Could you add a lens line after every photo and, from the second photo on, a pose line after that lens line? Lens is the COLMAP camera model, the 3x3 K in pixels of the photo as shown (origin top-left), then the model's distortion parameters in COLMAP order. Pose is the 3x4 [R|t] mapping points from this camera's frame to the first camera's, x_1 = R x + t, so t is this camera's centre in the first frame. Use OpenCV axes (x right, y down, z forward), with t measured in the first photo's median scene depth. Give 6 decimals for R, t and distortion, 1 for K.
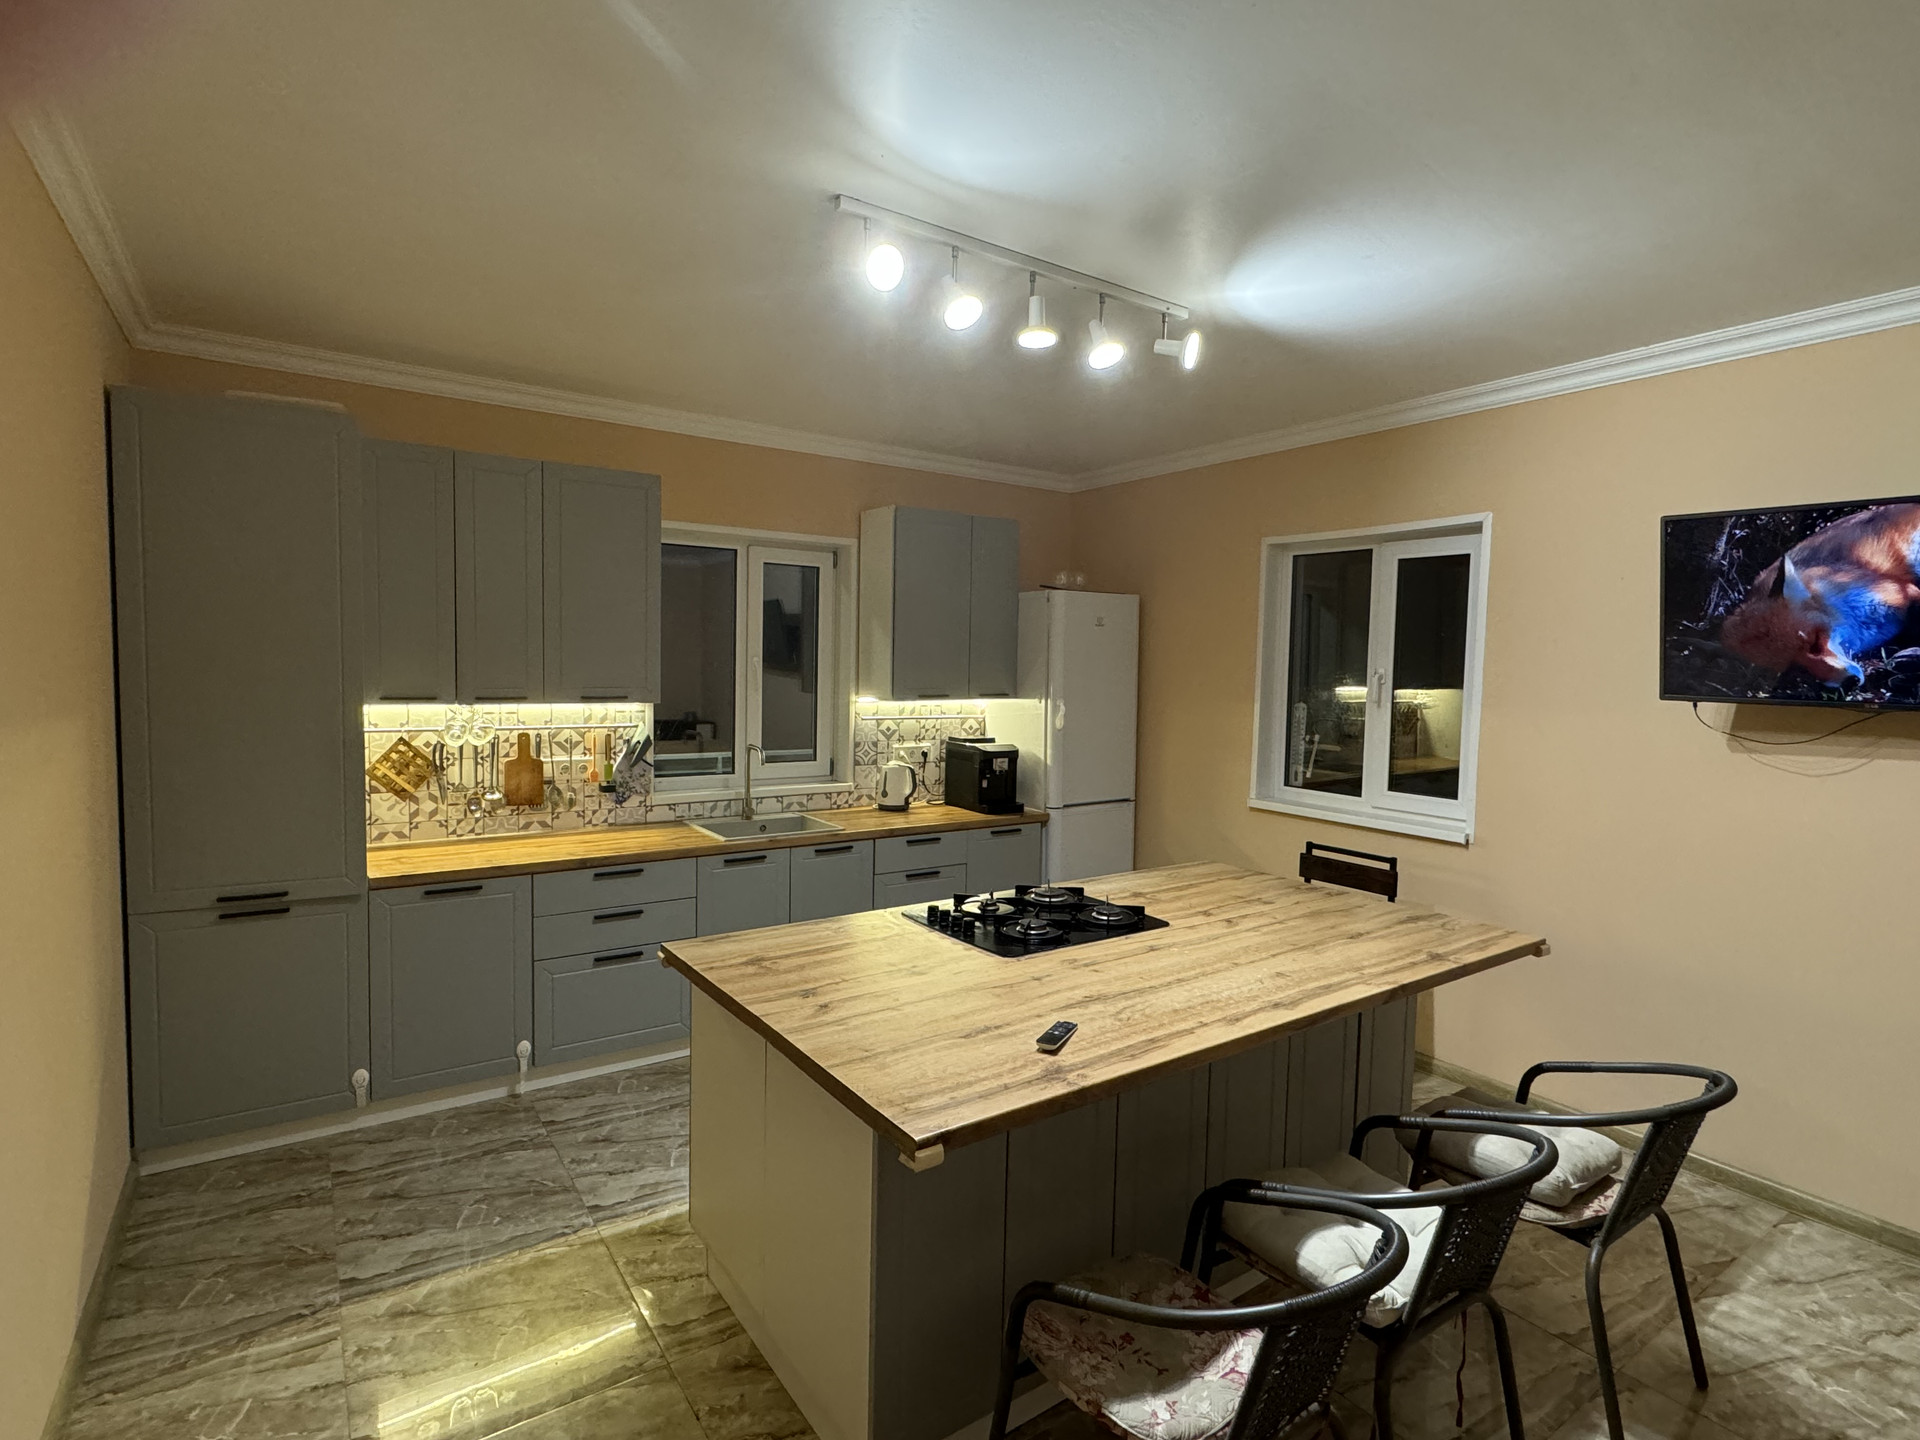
lens RADIAL K [[959.7, 0, 960.0], [0, 959.7, 720.0], [0, 0, 1]] dist [-0.001624, 0.000215]
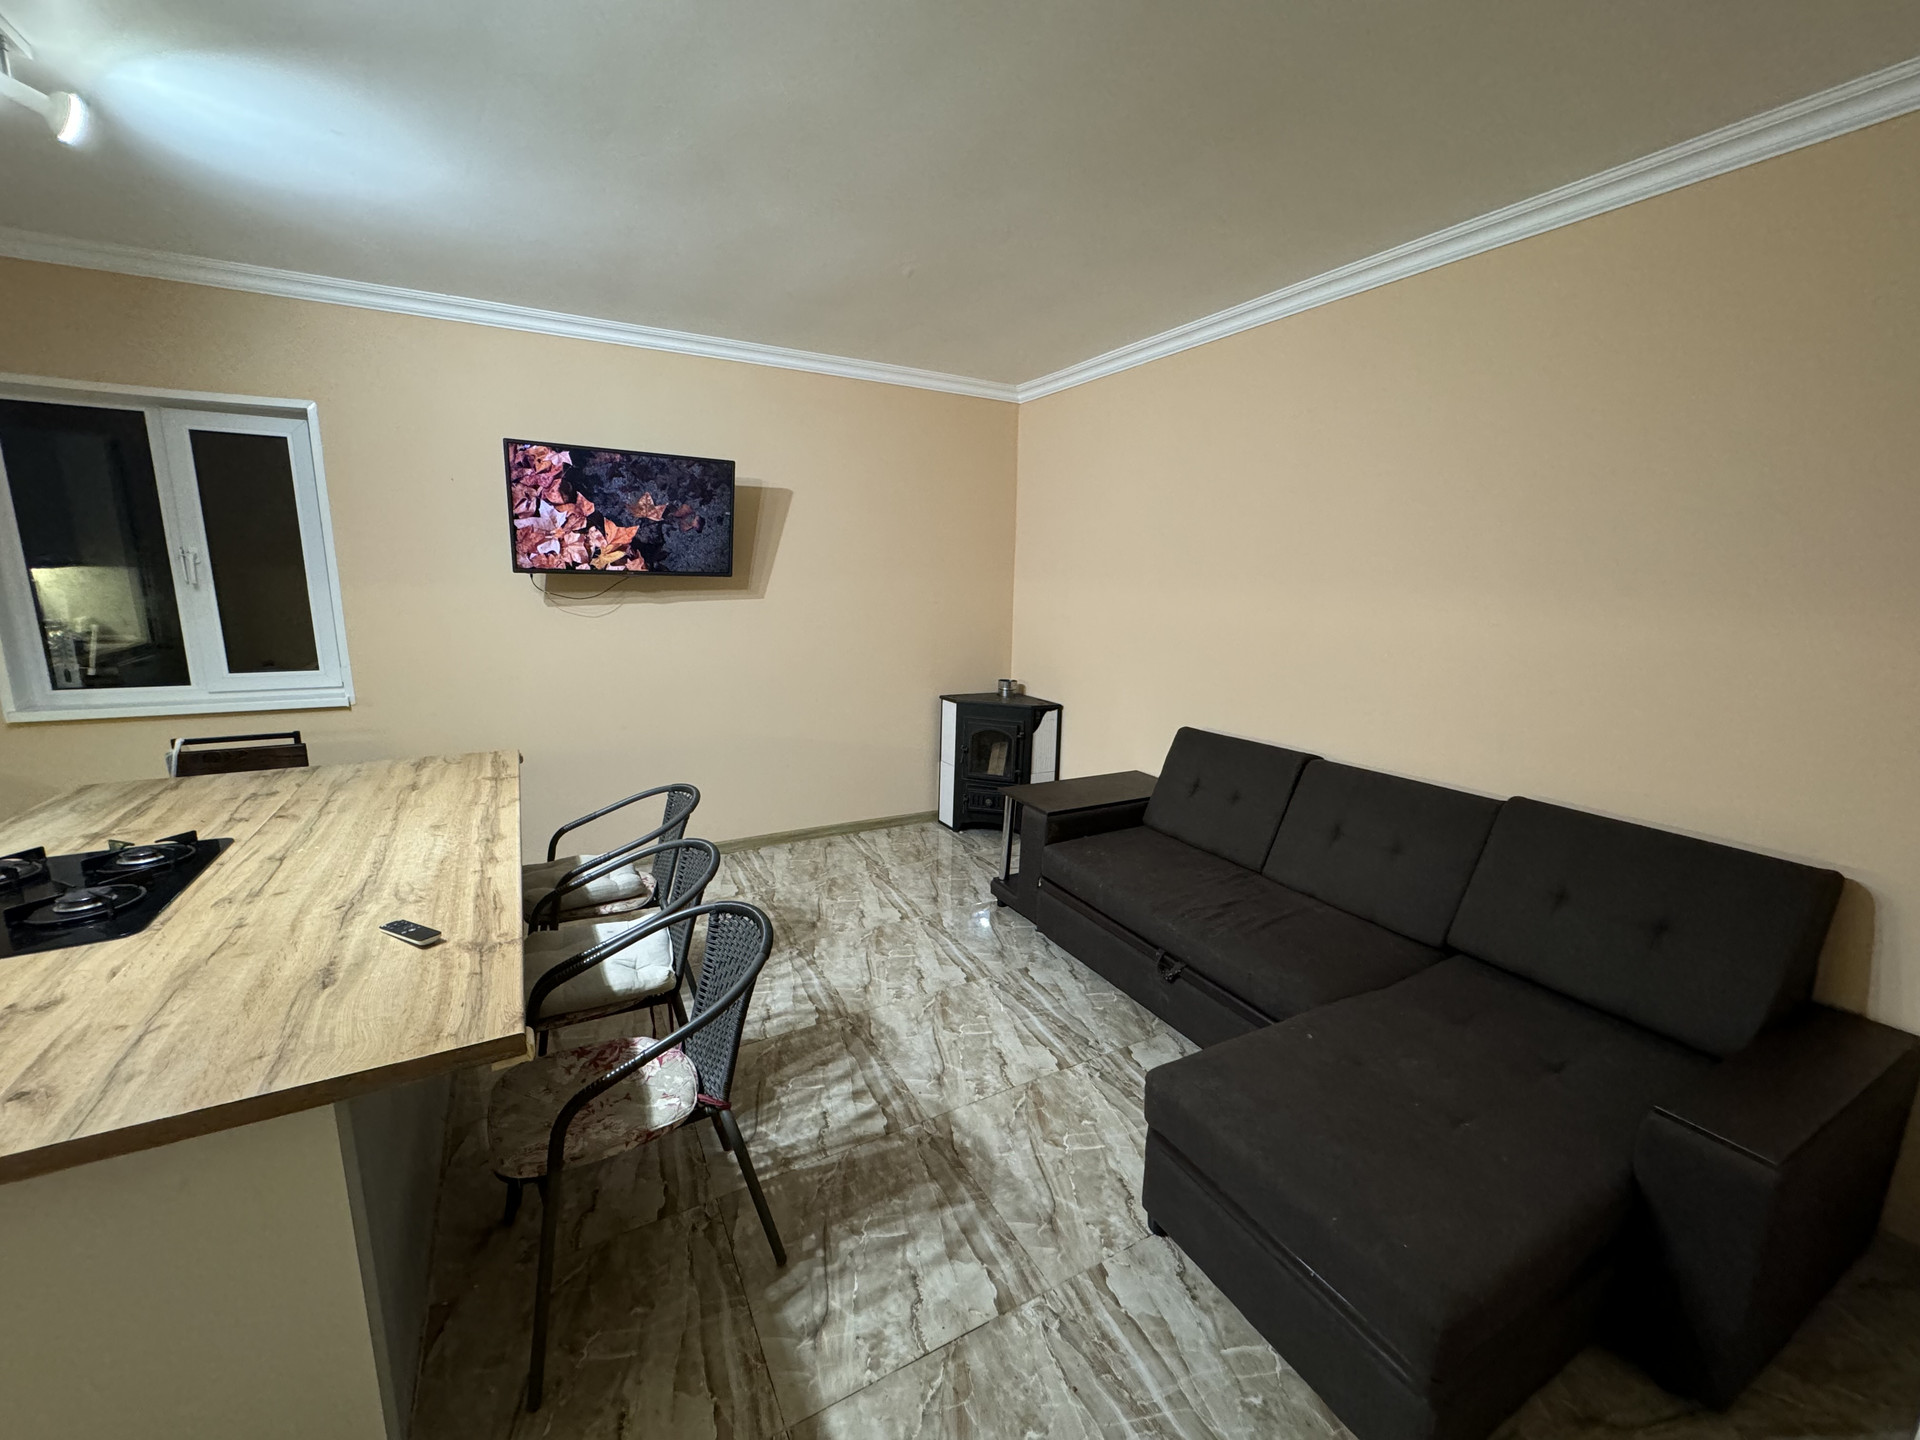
lens RADIAL K [[757.6, 0, 960.0], [0, 757.6, 720.0], [0, 0, 1]] dist [-0.002465, -0.000525]
pose [[0.103168, -0.210504, 0.972134, -0.390856], [0.043736, 0.977364, 0.206995, -0.012257], [-0.993702, 0.021162, 0.110039, 0.257509]]
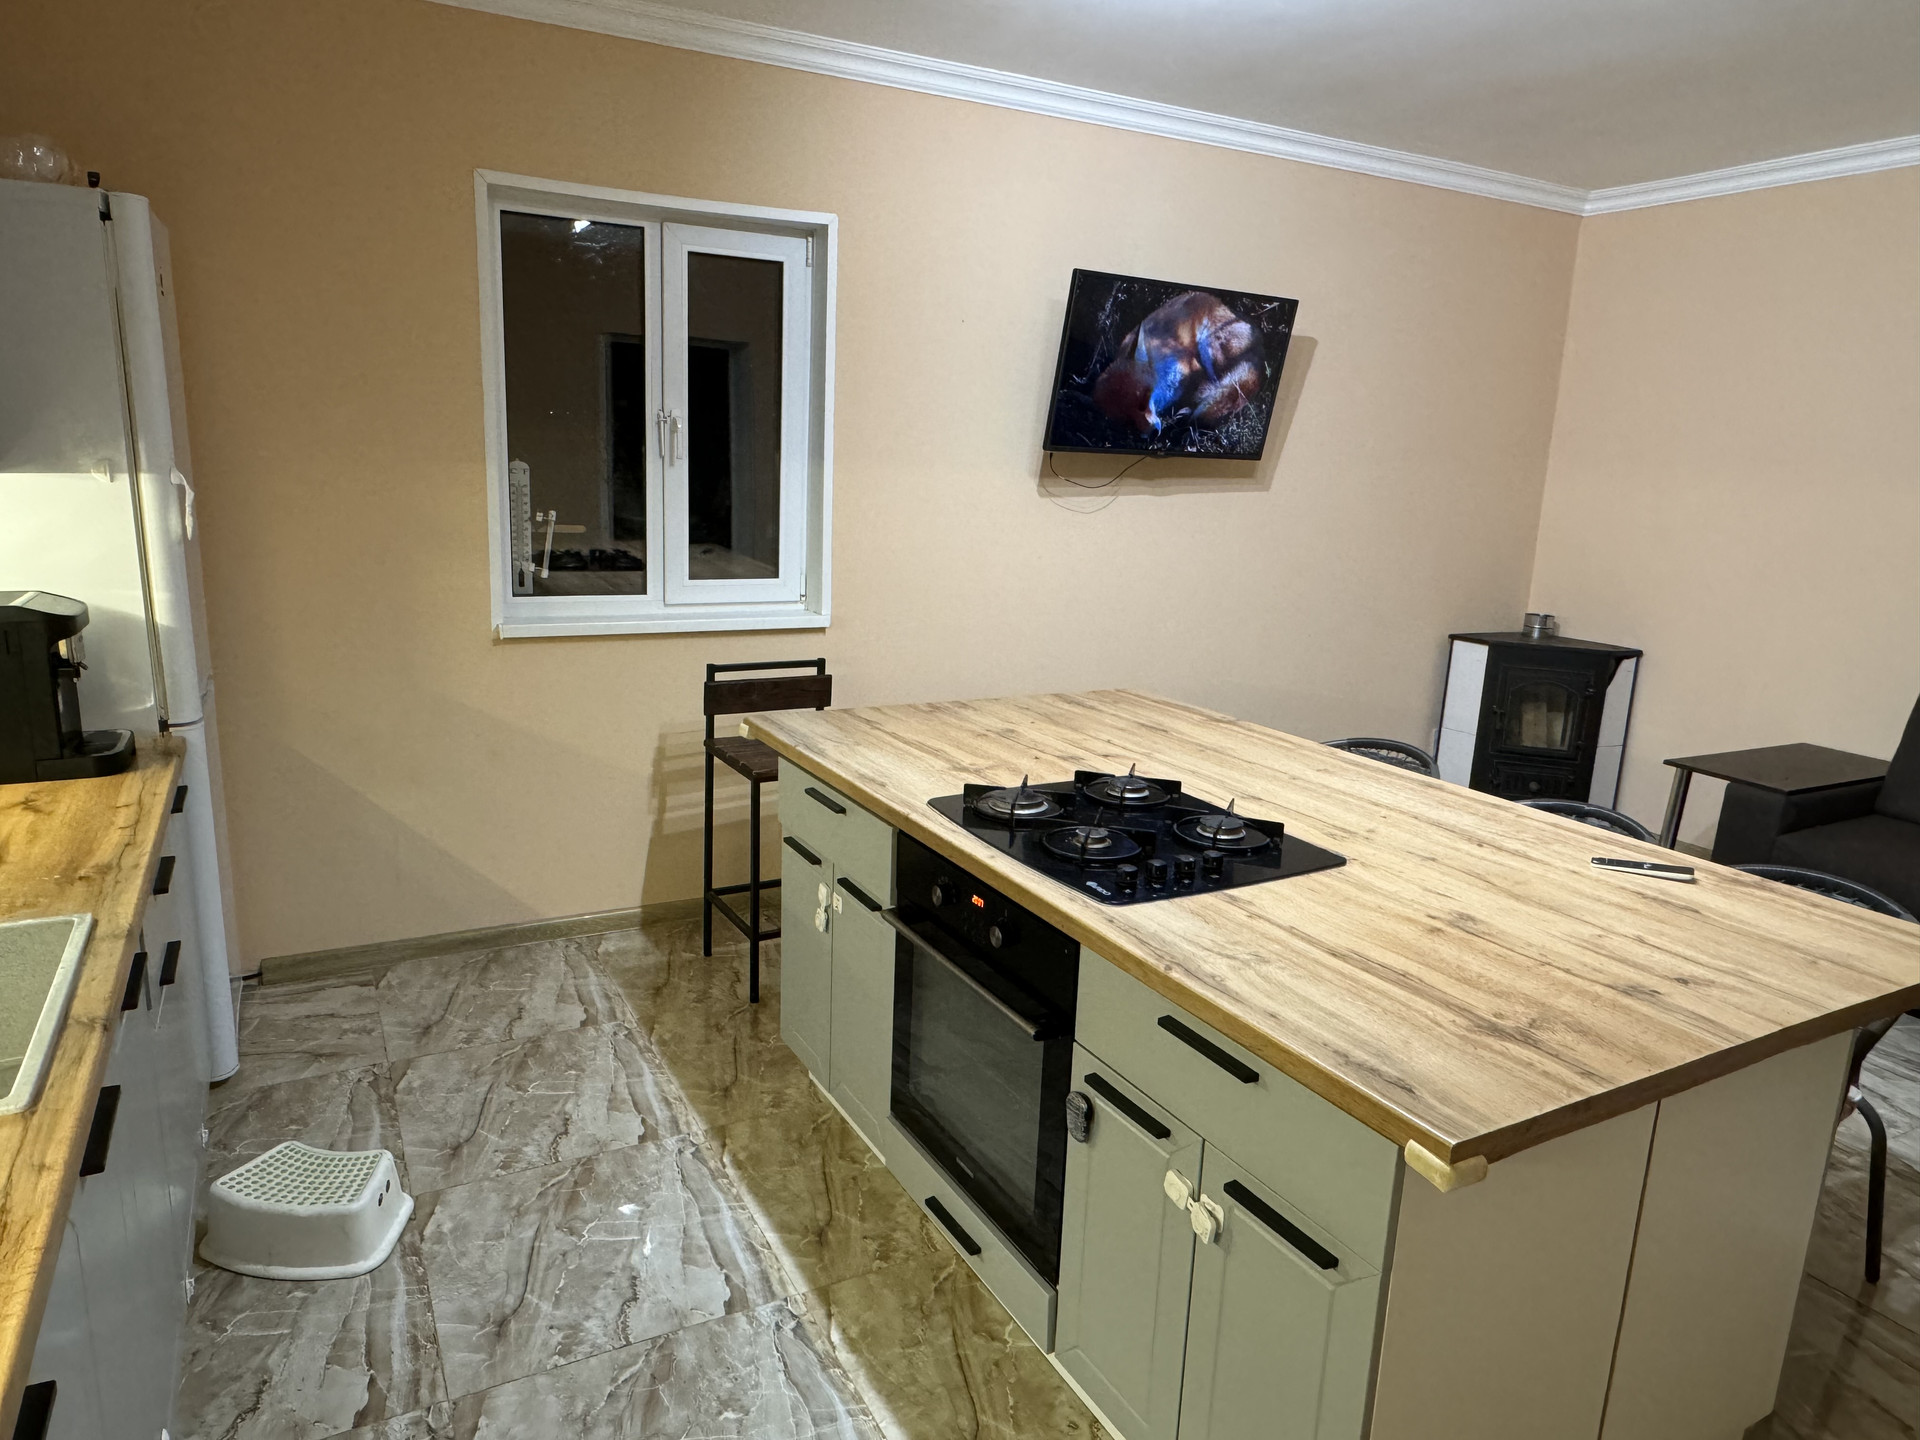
lens RADIAL K [[1219.1, 0, 960.0], [0, 1219.1, 720.0], [0, 0, 1]] dist [-0.004877, -0.001274]
pose [[0.122894, -0.235320, 0.964117, -0.730165], [0.025520, 0.971909, 0.233969, -0.056588], [-0.992092, -0.004150, 0.125448, 1.066641]]
